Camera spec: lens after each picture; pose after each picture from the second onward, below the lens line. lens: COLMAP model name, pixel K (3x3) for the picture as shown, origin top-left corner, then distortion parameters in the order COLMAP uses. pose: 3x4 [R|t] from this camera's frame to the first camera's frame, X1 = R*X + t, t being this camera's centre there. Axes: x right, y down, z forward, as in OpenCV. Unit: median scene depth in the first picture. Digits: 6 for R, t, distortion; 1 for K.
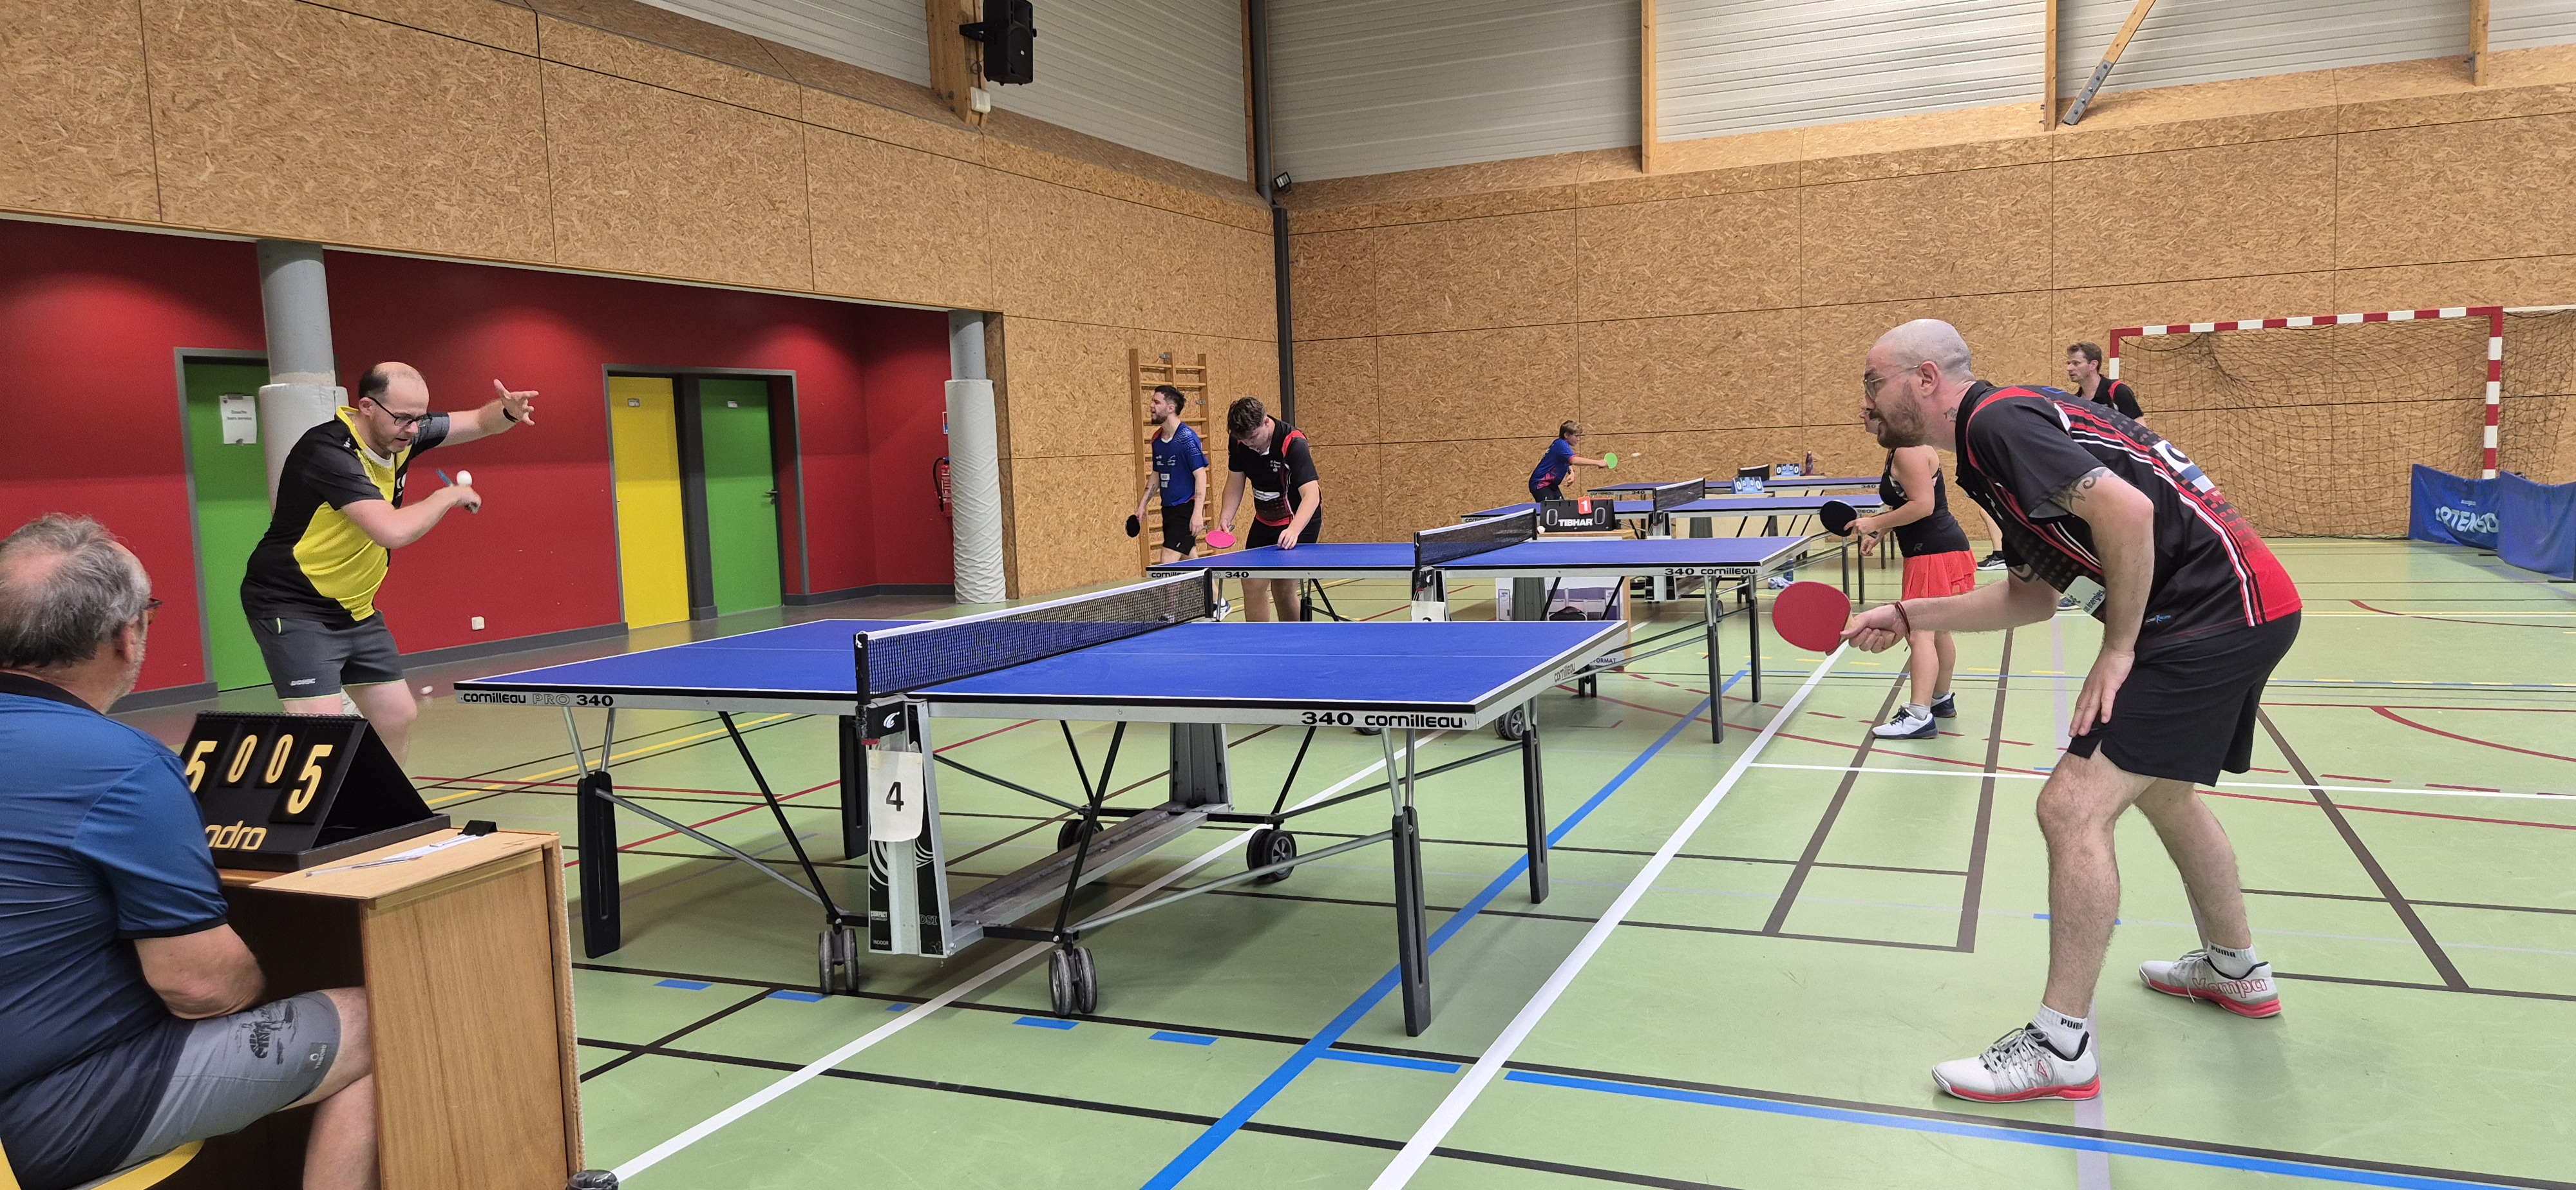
lens RADIAL K [[1746.6, 0, 1298.7], [0, 1746.6, 594.5], [0, 0, 1]] dist [0.070616, -0.066053]
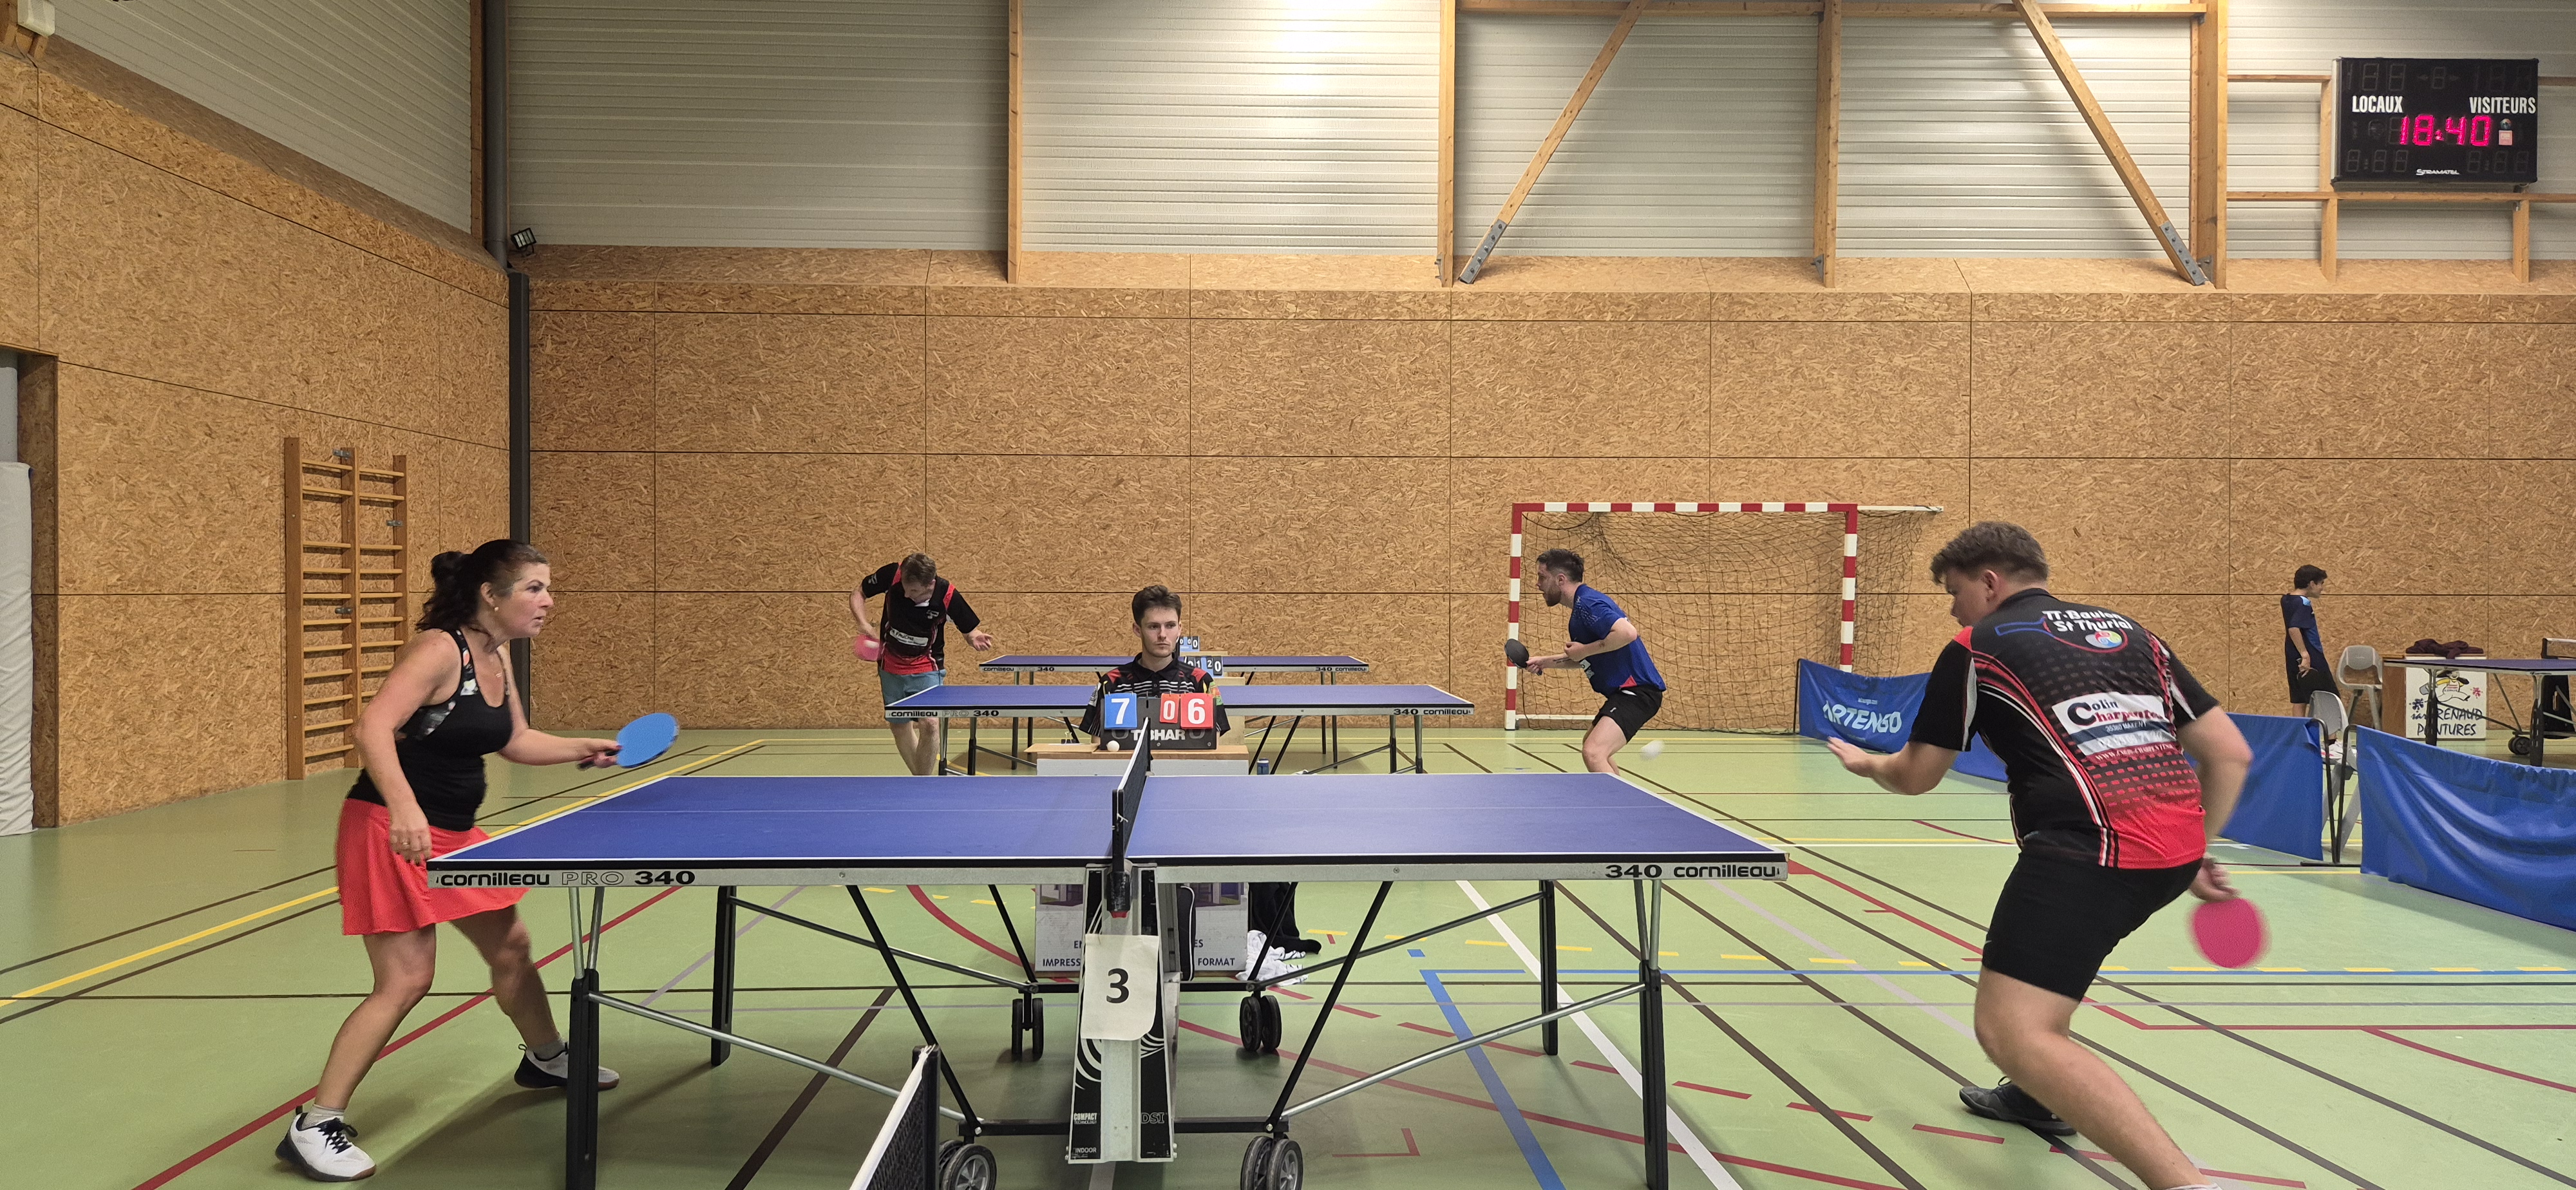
lens RADIAL K [[1731.2, 0, 1272.7], [0, 1731.2, 592.8], [0, 0, 1]] dist [0.071818, -0.055028]
pose [[0.903642, 0.039378, 0.426474, -0.045815], [-0.000346, 0.995831, -0.091214, -0.022807], [-0.428288, 0.082278, 0.899889, 0.271778]]
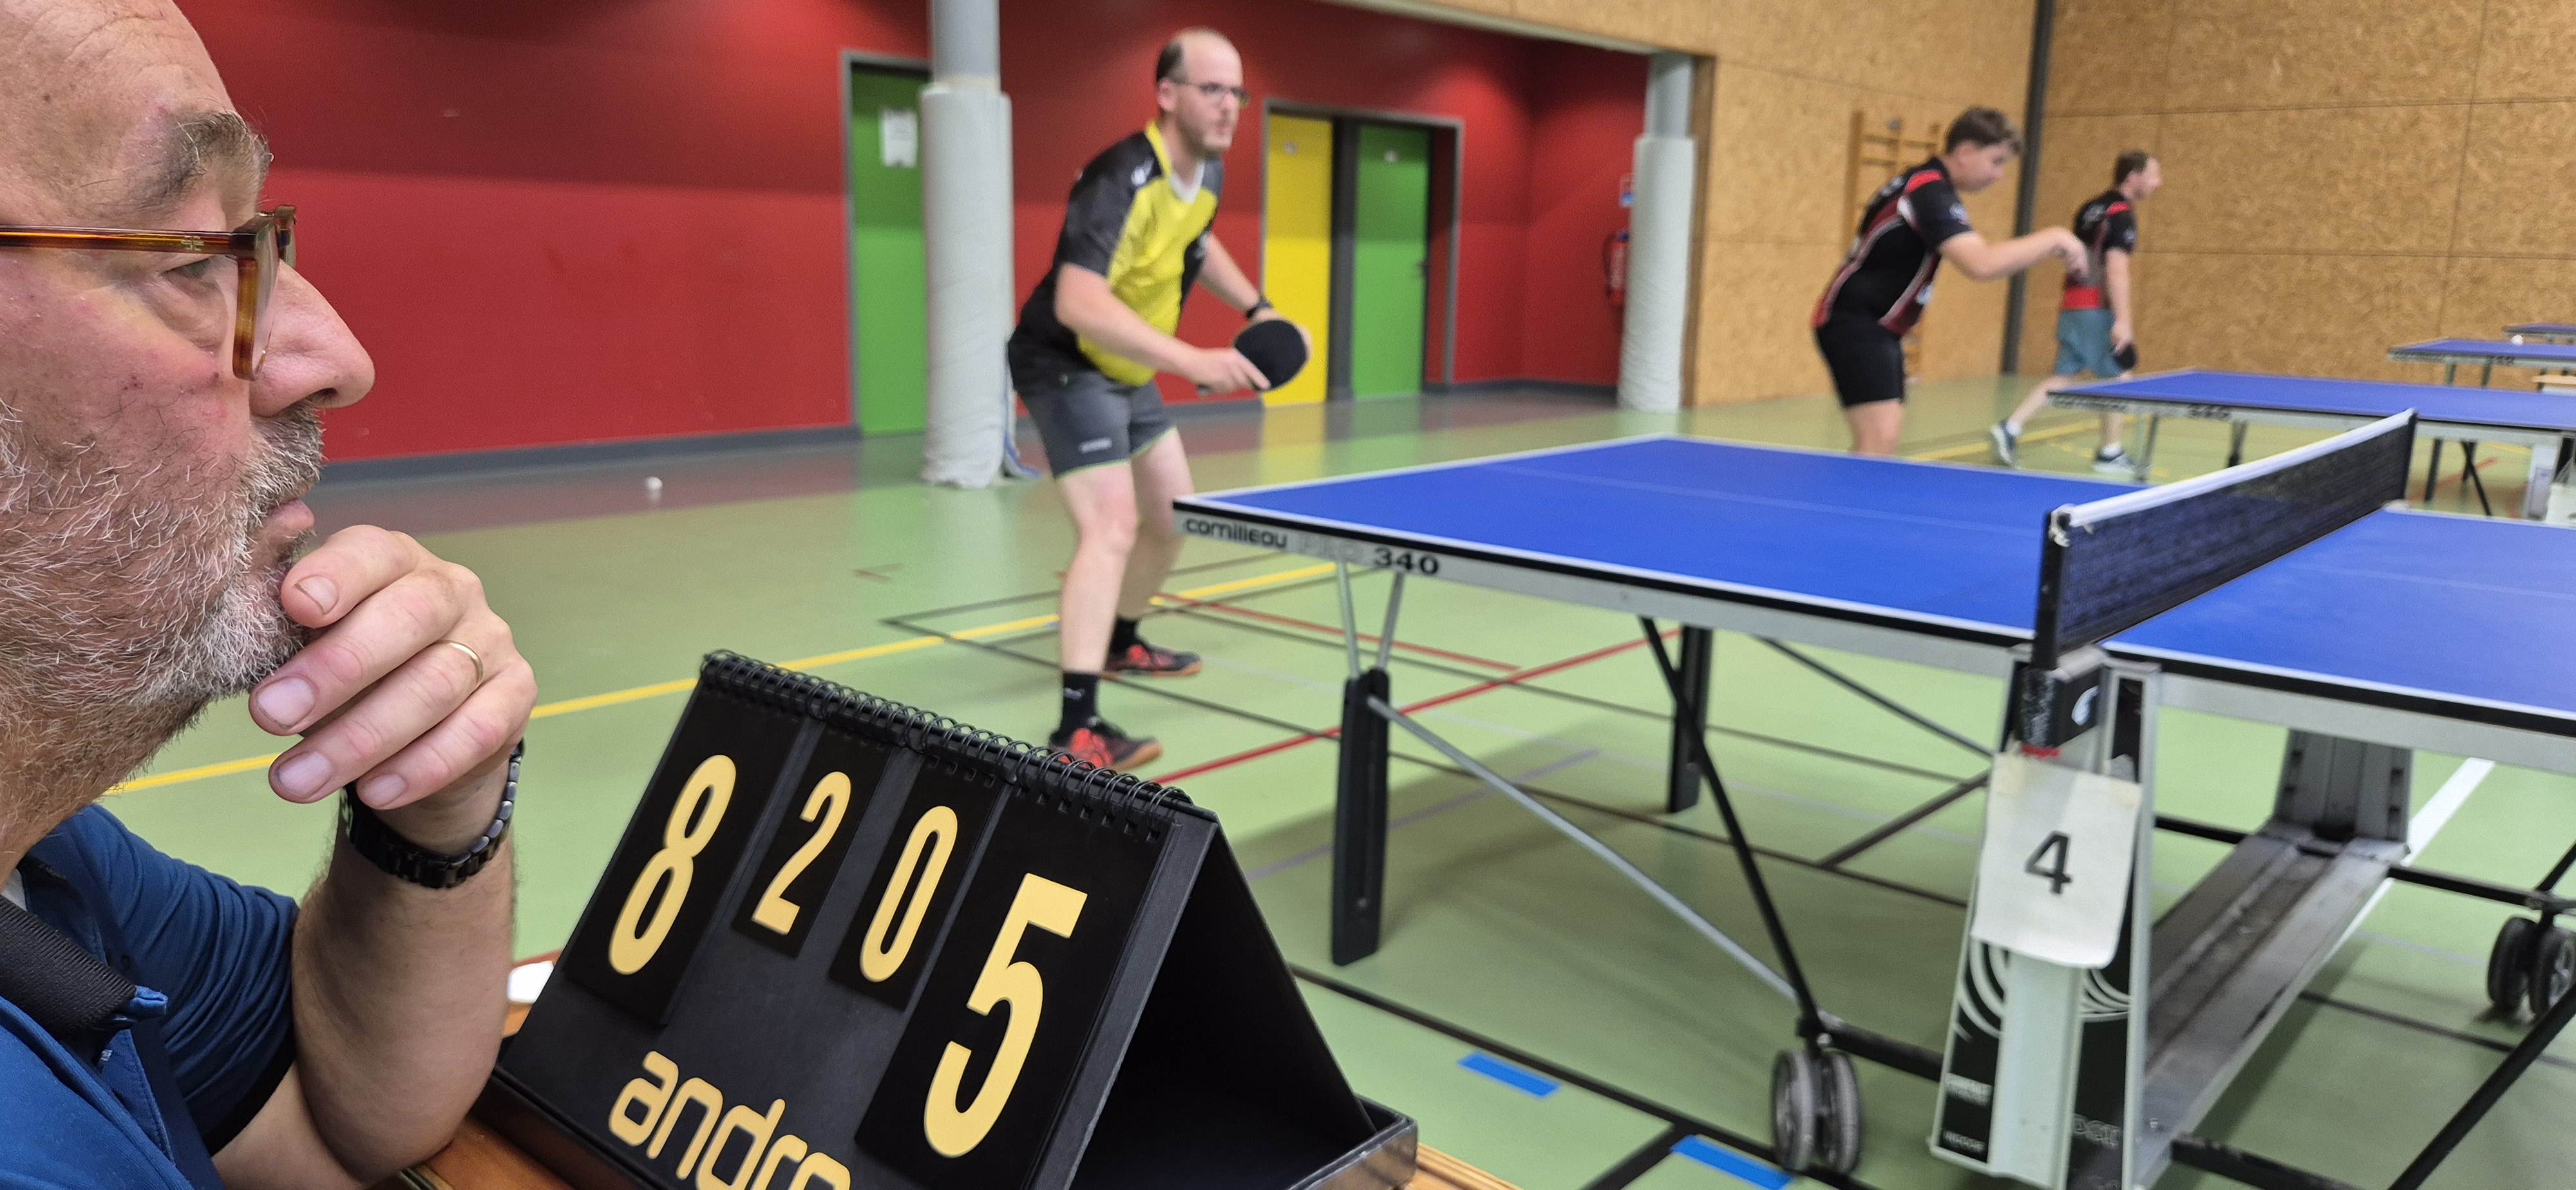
lens RADIAL K [[1764.3, 0, 1288.0], [0, 1764.3, 595.0], [0, 0, 1]] dist [0.057110, -0.059163]
pose [[0.945458, 0.122060, -0.302012, -0.077787], [-0.087576, 0.988253, 0.125248, 0.001021], [0.313752, -0.091968, 0.945041, 0.134614]]
